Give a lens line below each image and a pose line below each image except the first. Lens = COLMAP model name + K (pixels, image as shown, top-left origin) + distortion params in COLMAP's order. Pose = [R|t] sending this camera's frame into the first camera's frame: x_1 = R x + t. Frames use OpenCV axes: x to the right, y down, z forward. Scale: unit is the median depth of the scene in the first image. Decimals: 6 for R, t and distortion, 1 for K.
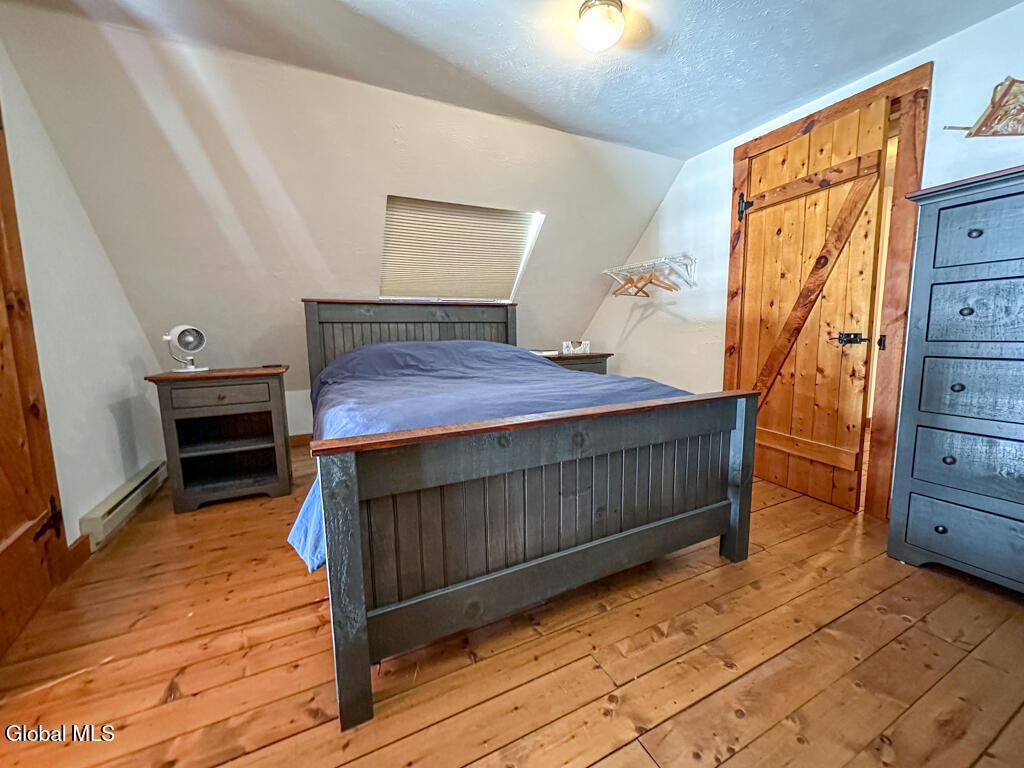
lens RADIAL K [[397.7, 0, 503.8], [0, 397.7, 380.8], [0, 0, 1]] dist [-0.003263, -0.000449]
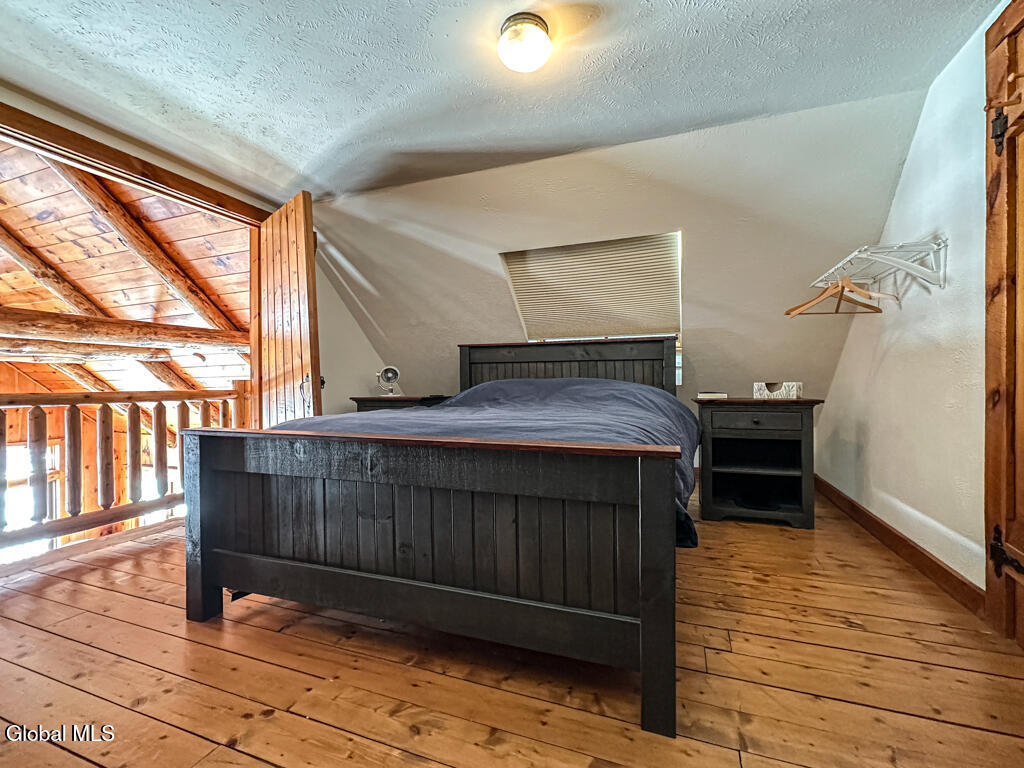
lens RADIAL K [[397.7, 0, 526.5], [0, 397.7, 385.0], [0, 0, 1]] dist [-0.003263, -0.000449]
pose [[0.723977, 0.013353, -0.689695, 0.491485], [-0.085319, 0.993869, -0.070318, -0.005060], [0.684527, 0.109753, 0.720678, 0.215606]]
